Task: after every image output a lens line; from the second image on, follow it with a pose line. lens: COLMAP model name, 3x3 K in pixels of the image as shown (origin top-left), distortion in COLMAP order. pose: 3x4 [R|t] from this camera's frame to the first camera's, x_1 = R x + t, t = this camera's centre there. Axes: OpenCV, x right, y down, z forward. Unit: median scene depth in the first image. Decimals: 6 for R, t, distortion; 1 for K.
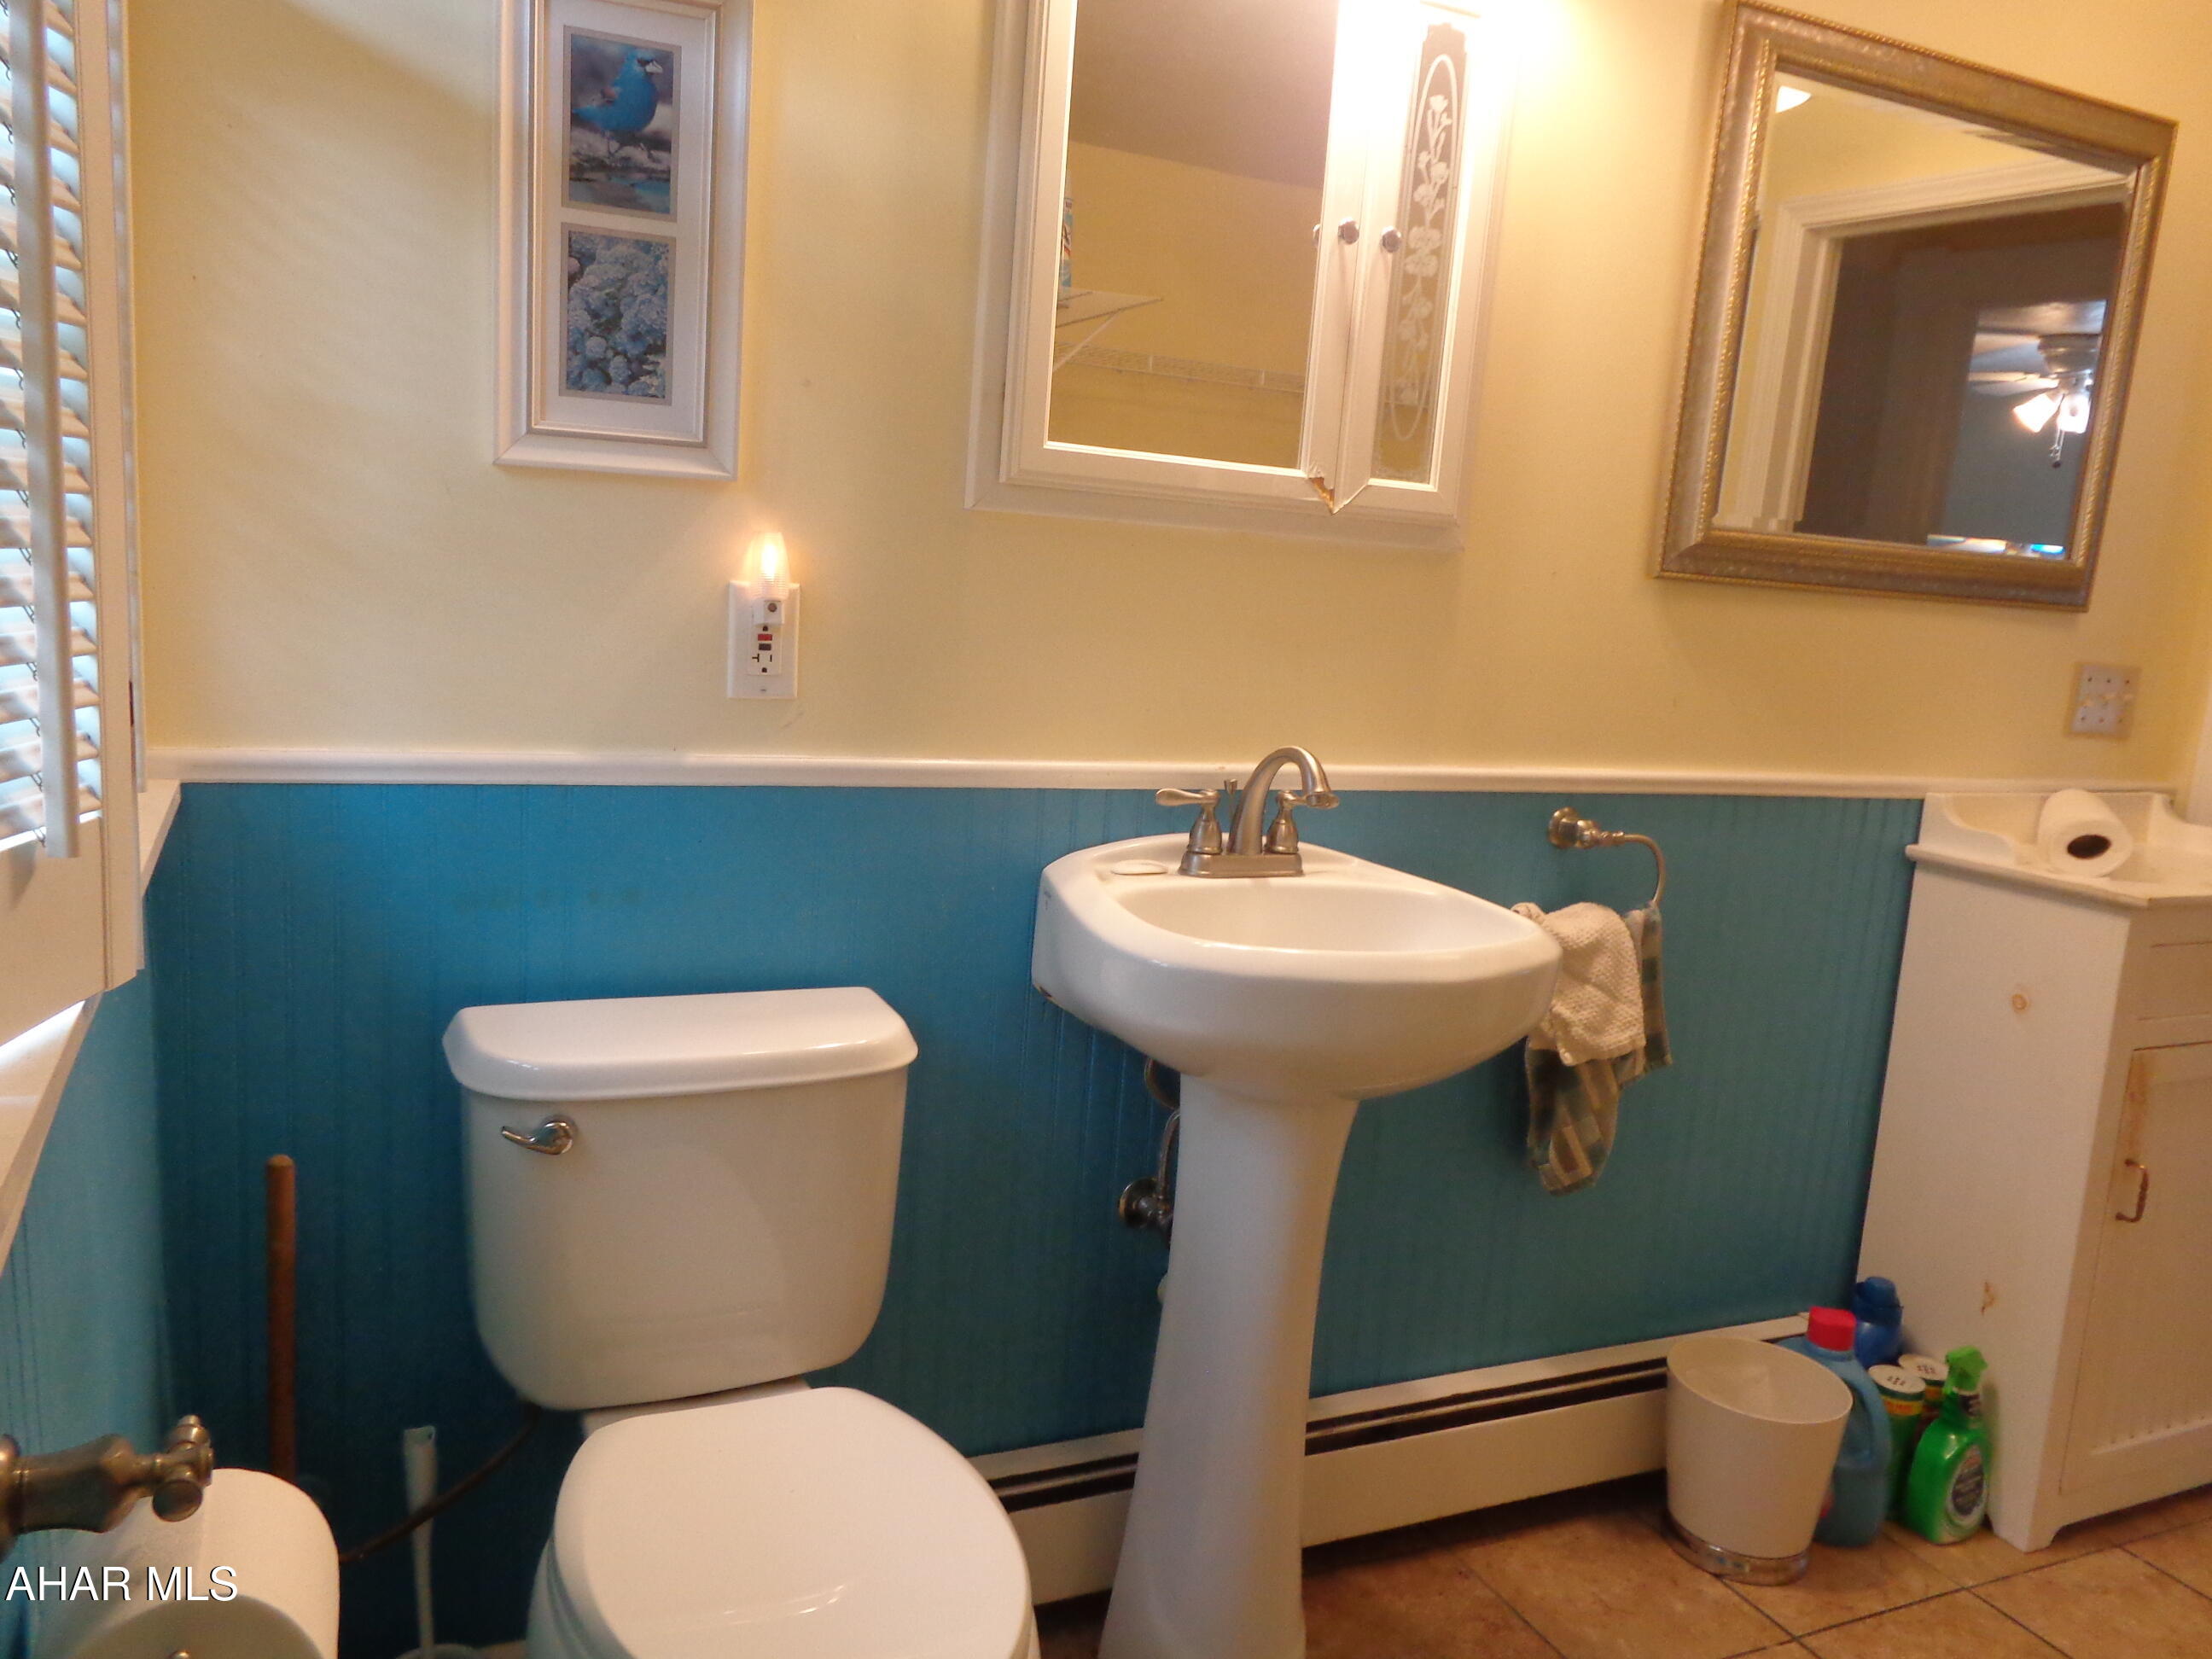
lens RADIAL K [[1653.6, 0, 1106.5], [0, 1653.6, 818.9], [0, 0, 1]] dist [-0.002799, 0.003664]
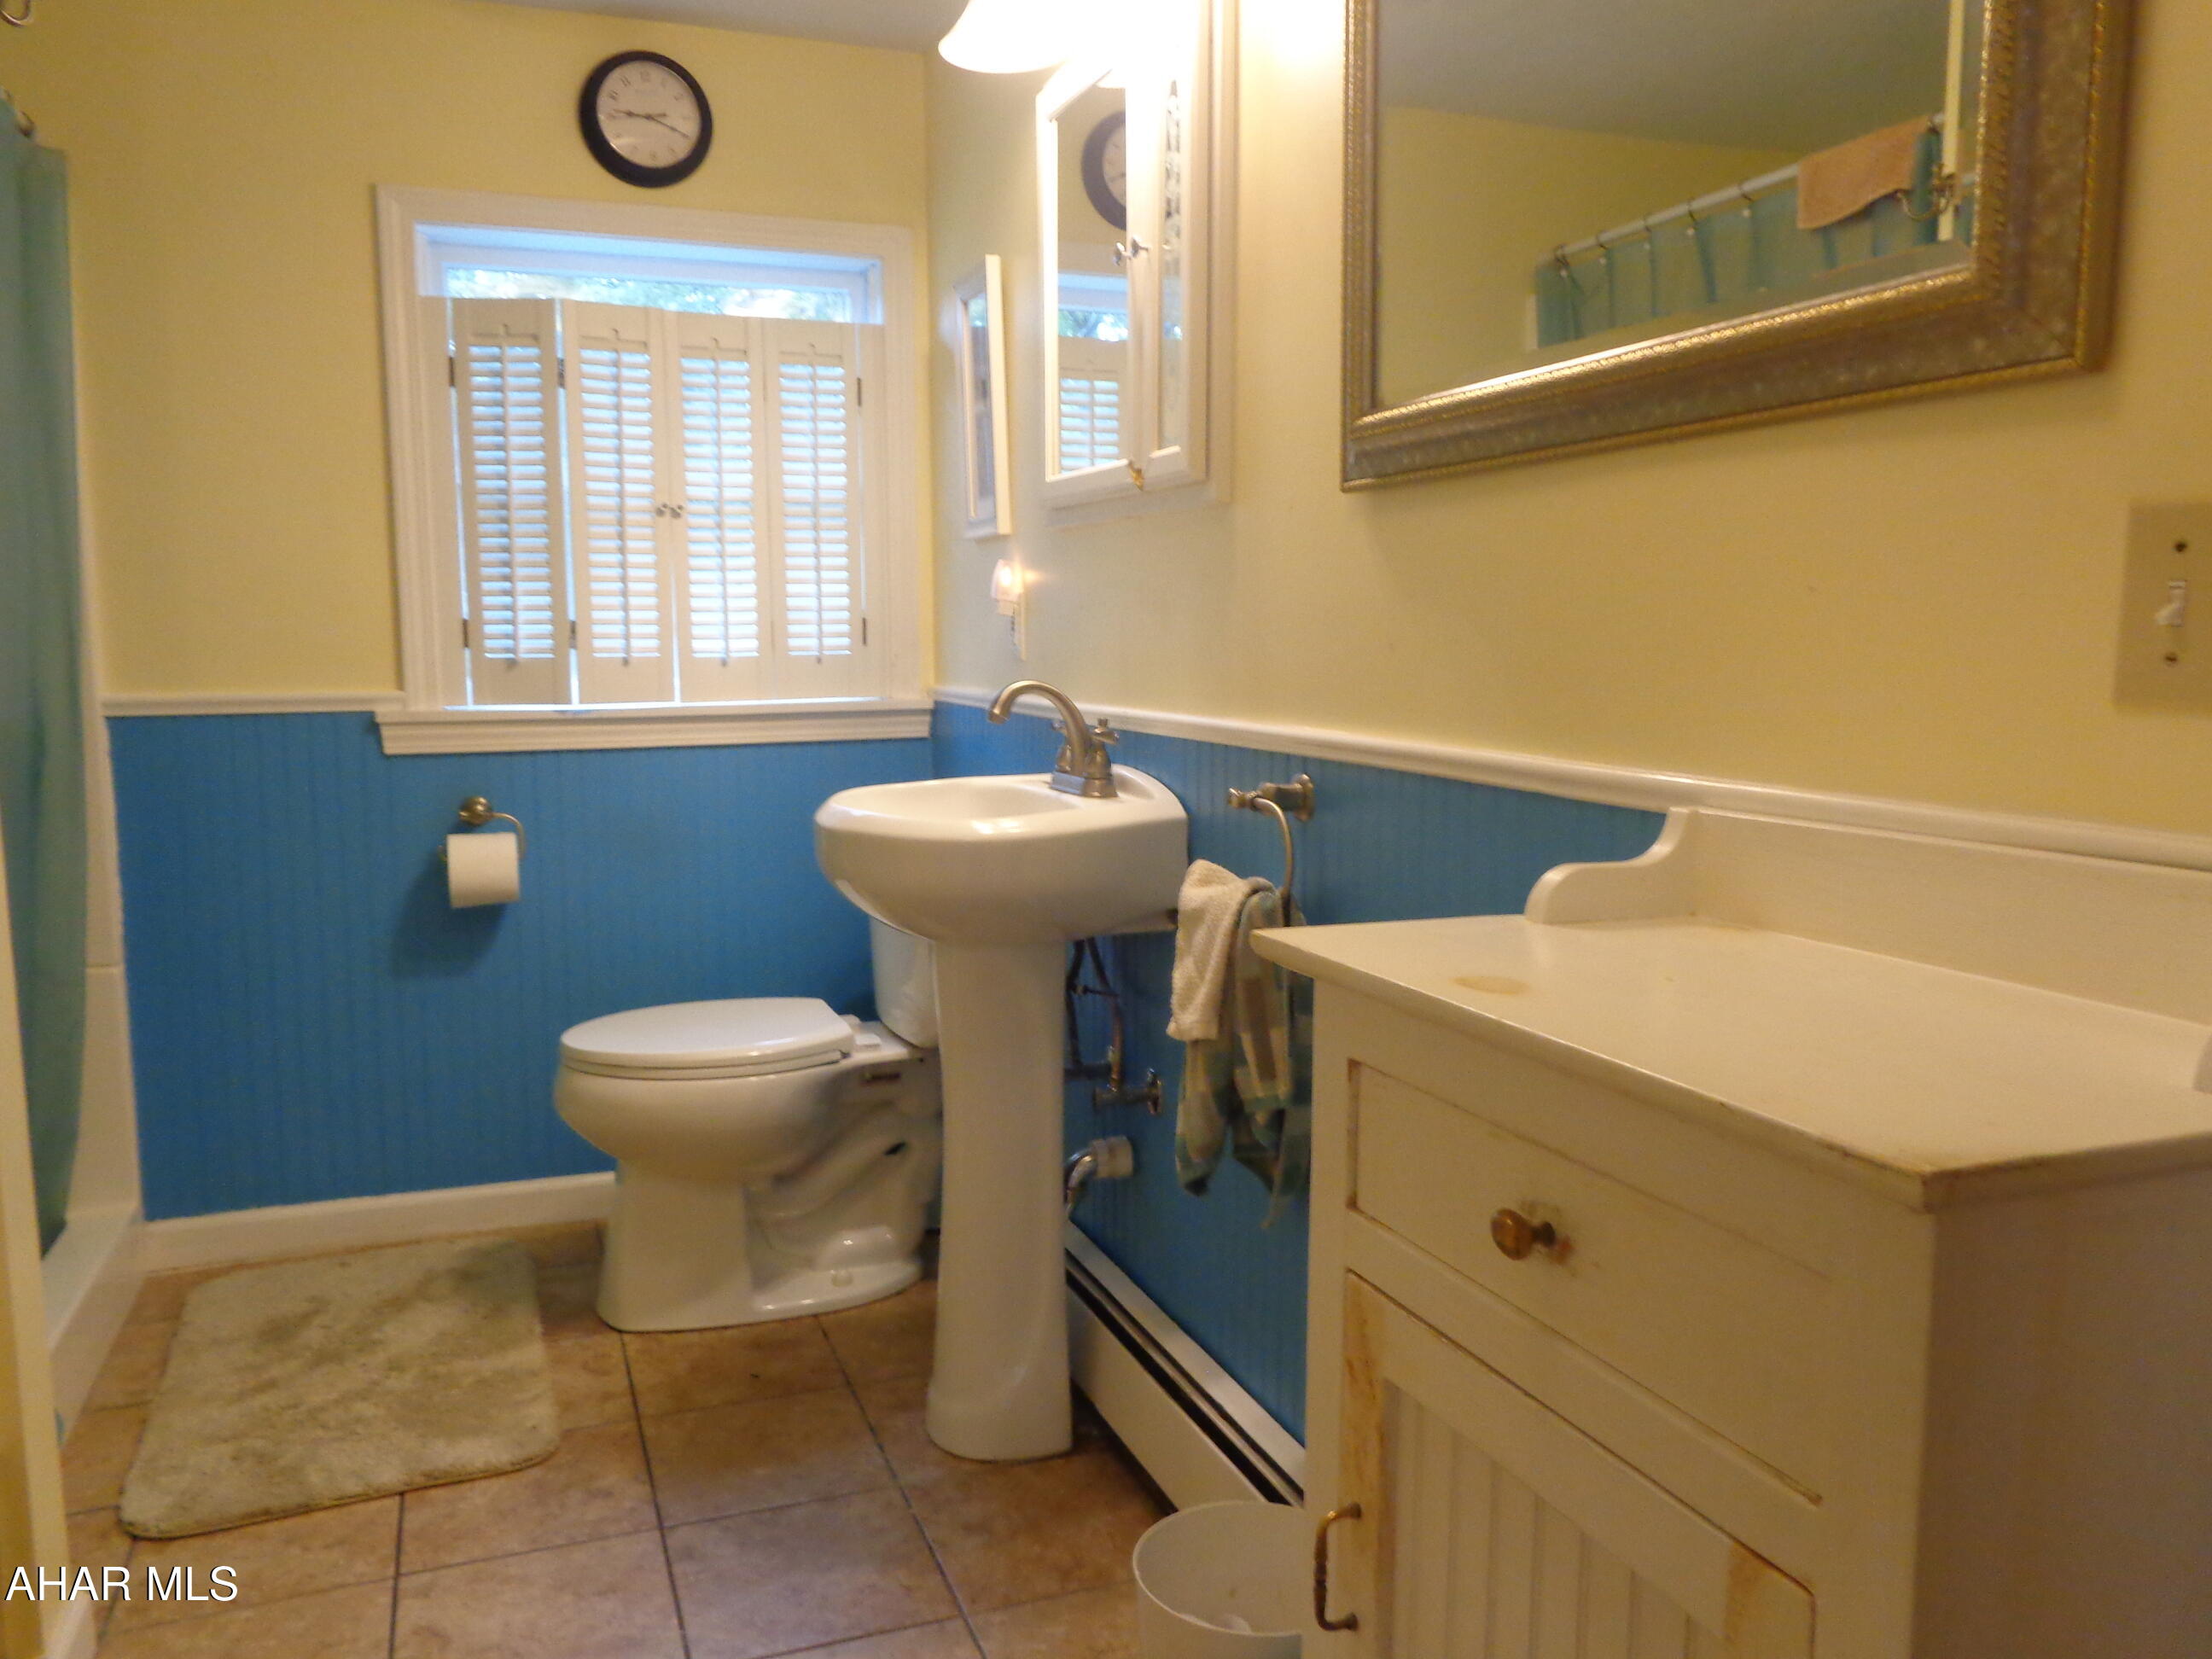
lens RADIAL K [[1653.6, 0, 1106.5], [0, 1653.6, 818.9], [0, 0, 1]] dist [-0.002799, 0.003664]
pose [[-0.069607, 0.036330, -0.996913, 1.123480], [-0.167055, 0.984800, 0.047552, -0.006710], [0.983487, 0.169849, -0.062480, 0.937530]]
